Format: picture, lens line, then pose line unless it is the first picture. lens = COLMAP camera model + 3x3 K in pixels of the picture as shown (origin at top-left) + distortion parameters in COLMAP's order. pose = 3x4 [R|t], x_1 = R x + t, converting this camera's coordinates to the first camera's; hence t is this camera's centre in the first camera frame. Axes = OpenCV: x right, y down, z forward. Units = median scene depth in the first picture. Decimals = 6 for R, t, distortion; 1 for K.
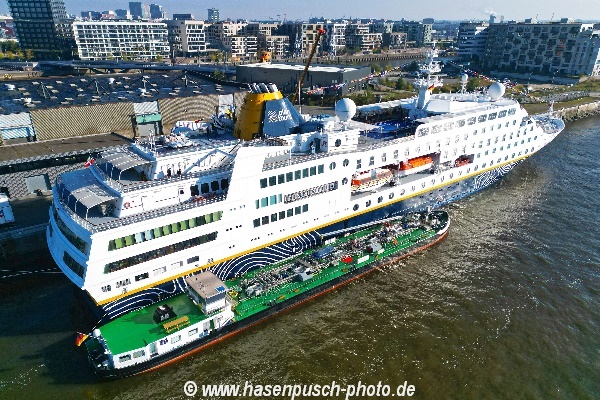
lens RADIAL K [[422.5, 0, 298.8], [0, 422.5, 215.2], [0, 0, 1]] dist [0.086541, -0.083016]
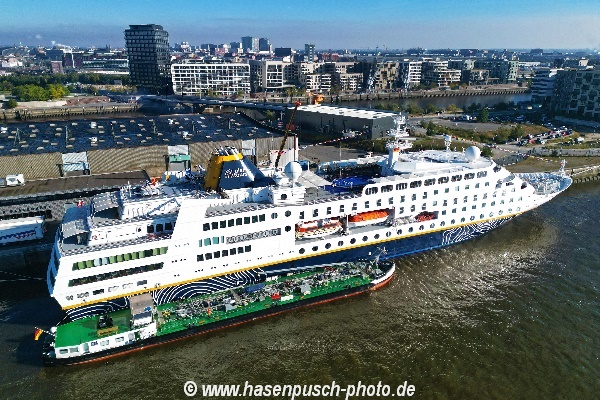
lens RADIAL K [[426.3, 0, 301.0], [0, 426.3, 186.5], [0, 0, 1]] dist [0.092618, -0.080239]
pose [[0.975134, 0.069794, -0.210337, 0.400121], [-0.093857, 0.989855, -0.106671, -0.075048], [0.200758, 0.123760, 0.971792, -0.183070]]
